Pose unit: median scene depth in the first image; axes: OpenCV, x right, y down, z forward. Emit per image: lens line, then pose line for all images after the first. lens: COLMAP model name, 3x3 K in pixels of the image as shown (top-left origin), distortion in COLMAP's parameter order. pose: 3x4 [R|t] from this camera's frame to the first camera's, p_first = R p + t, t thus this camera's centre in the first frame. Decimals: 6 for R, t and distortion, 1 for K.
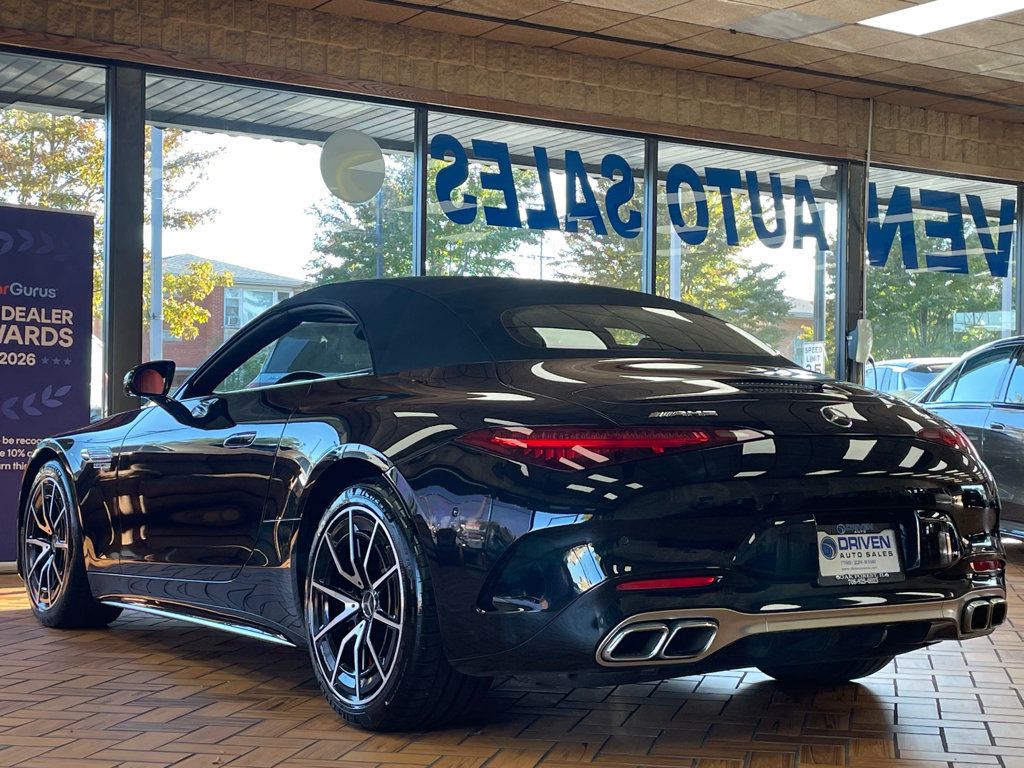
lens RADIAL K [[1620.7, 0, 512.0], [0, 1620.7, 384.0], [0, 0, 1]] dist [0.195414, 0.099340]
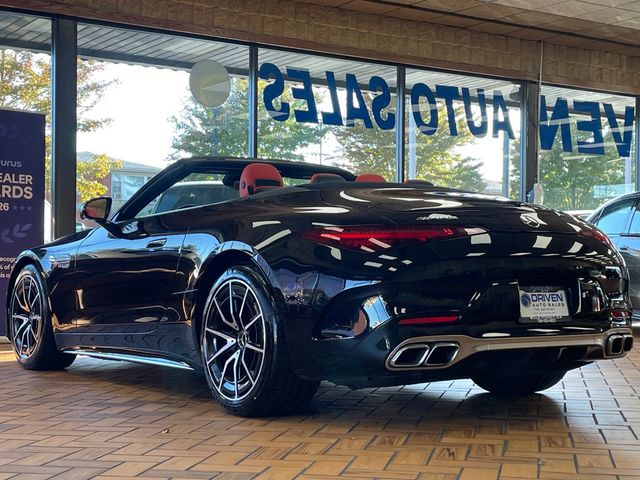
lens RADIAL K [[1074.9, 0, 320.0], [0, 1074.9, 240.0], [0, 0, 1]] dist [0.231498, -0.116072]
pose [[0.999843, -0.005900, 0.016682, -0.013418], [0.005878, 0.999982, 0.001341, 0.016874], [-0.016690, -0.001243, 0.999860, -0.036335]]
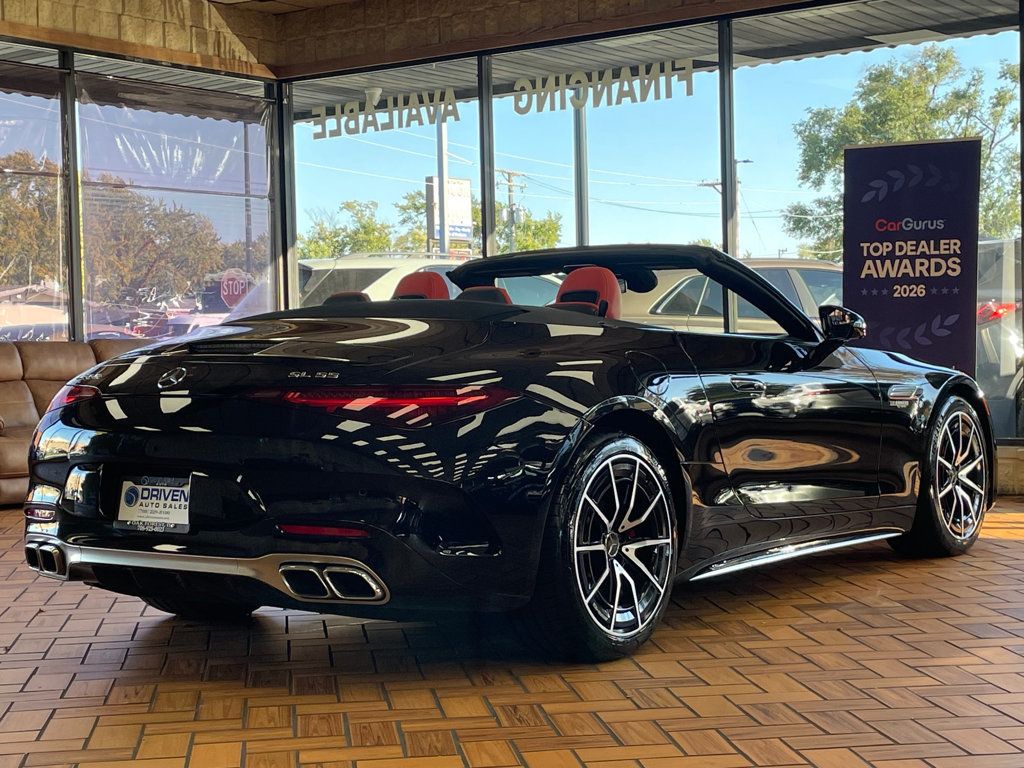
lens RADIAL K [[1689.5, 0, 512.0], [0, 1689.5, 384.0], [0, 0, 1]] dist [0.148737, -0.106124]
pose [[0.355866, 0.012002, -0.934460, 0.623015], [0.044859, 0.998546, 0.029909, 0.000056], [0.933460, -0.052562, 0.354810, 0.377706]]
